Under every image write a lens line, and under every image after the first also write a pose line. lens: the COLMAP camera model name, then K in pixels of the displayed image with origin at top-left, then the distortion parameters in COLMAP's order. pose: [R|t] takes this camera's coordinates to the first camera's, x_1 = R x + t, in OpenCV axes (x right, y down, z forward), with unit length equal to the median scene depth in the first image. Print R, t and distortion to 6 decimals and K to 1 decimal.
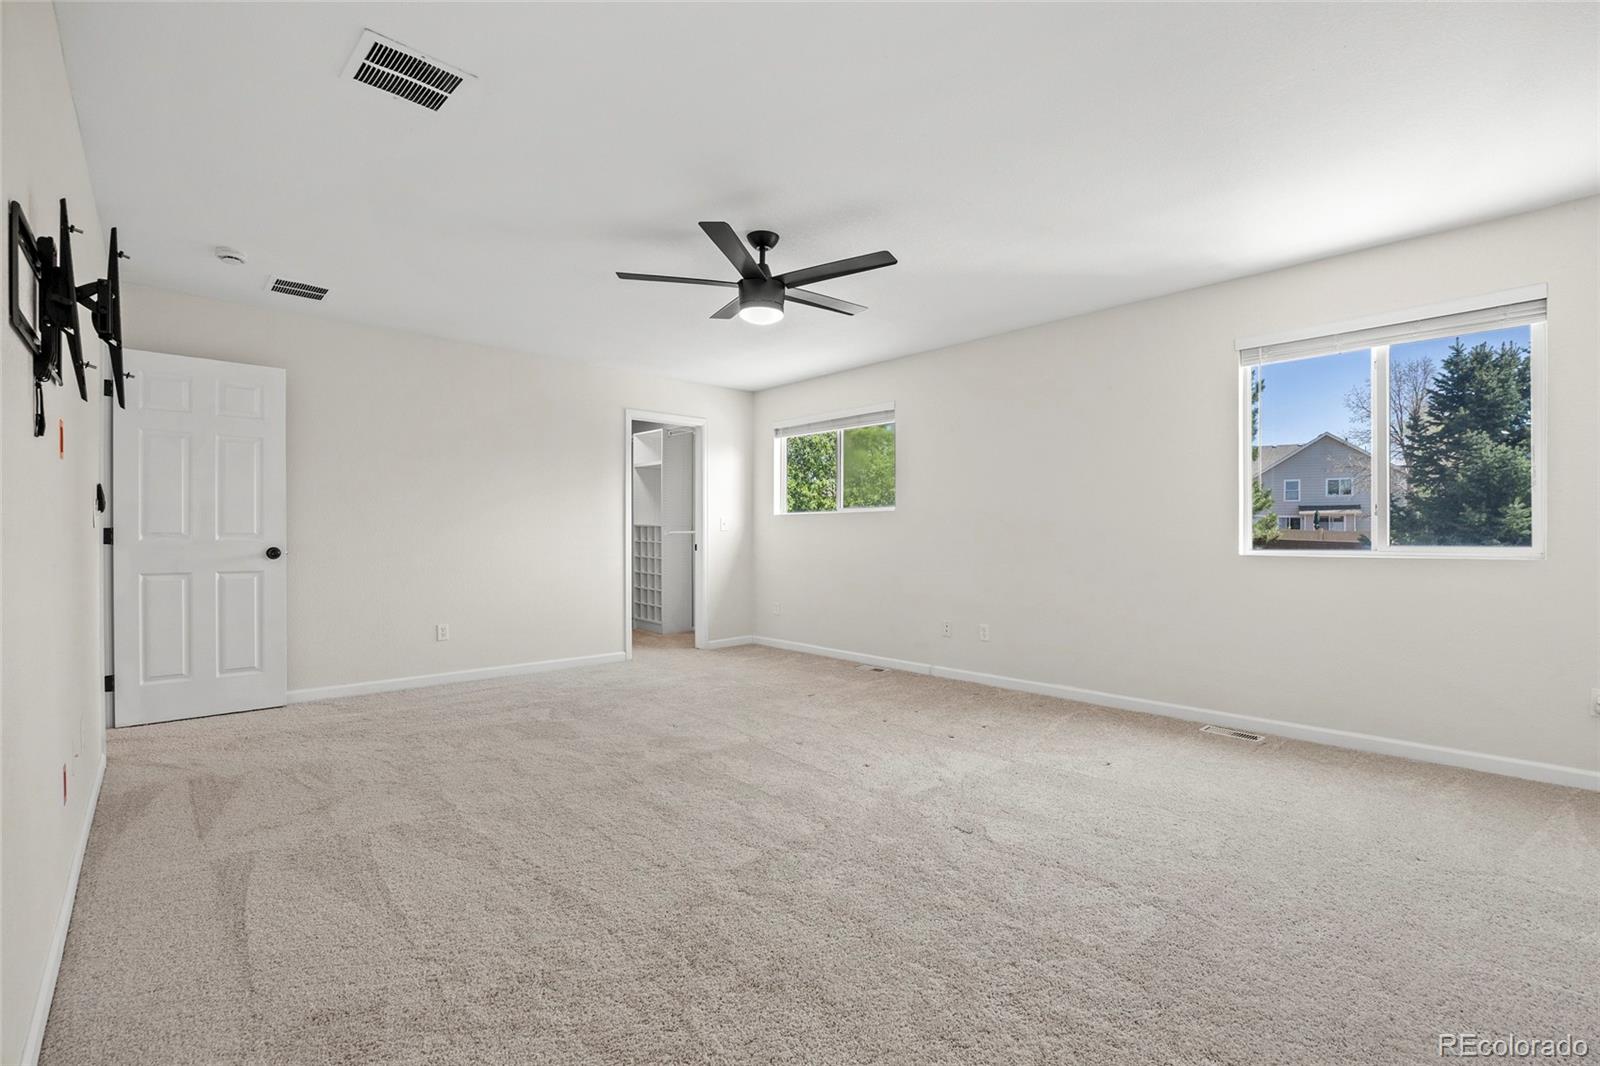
lens RADIAL K [[704.0, 0, 805.6], [0, 704.0, 534.5], [0, 0, 1]] dist [-0.016193, -0.000170]
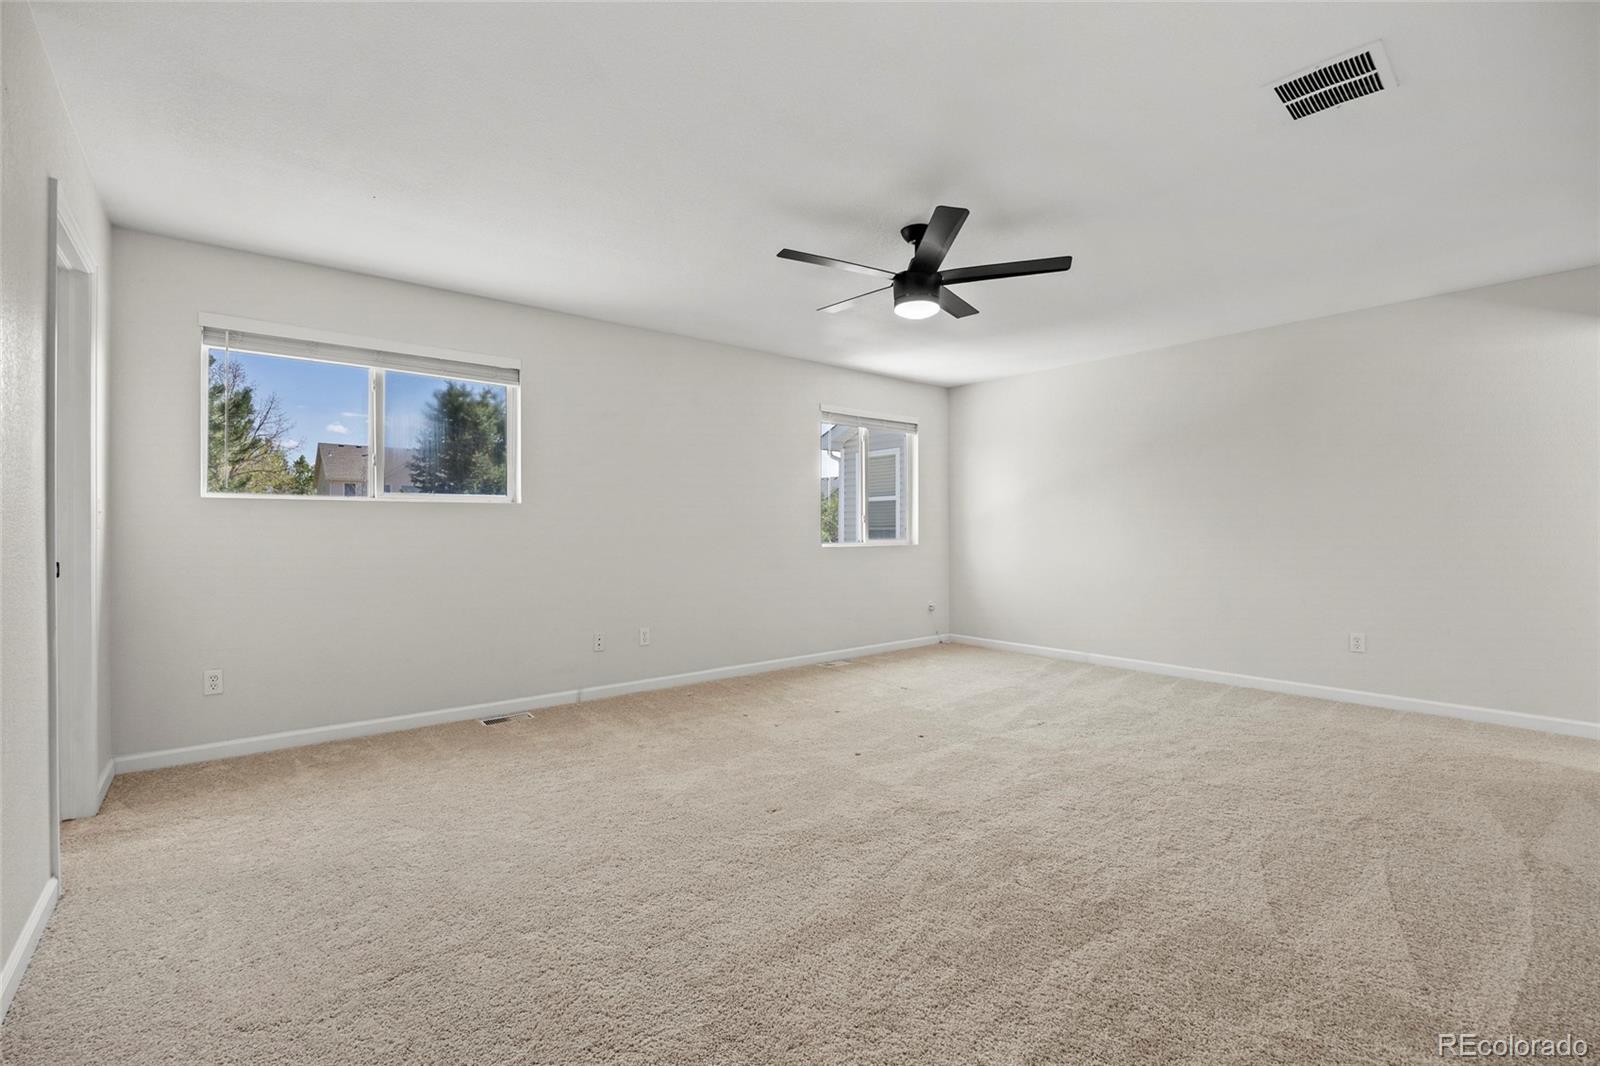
lens RADIAL K [[704.0, 0, 805.6], [0, 704.0, 534.5], [0, 0, 1]] dist [-0.016193, -0.000170]
pose [[0.047513, 0.002059, 0.998868, -1.051870], [0.003766, 0.999990, -0.002240, 0.003780], [-0.998864, 0.003868, 0.047505, 1.113903]]
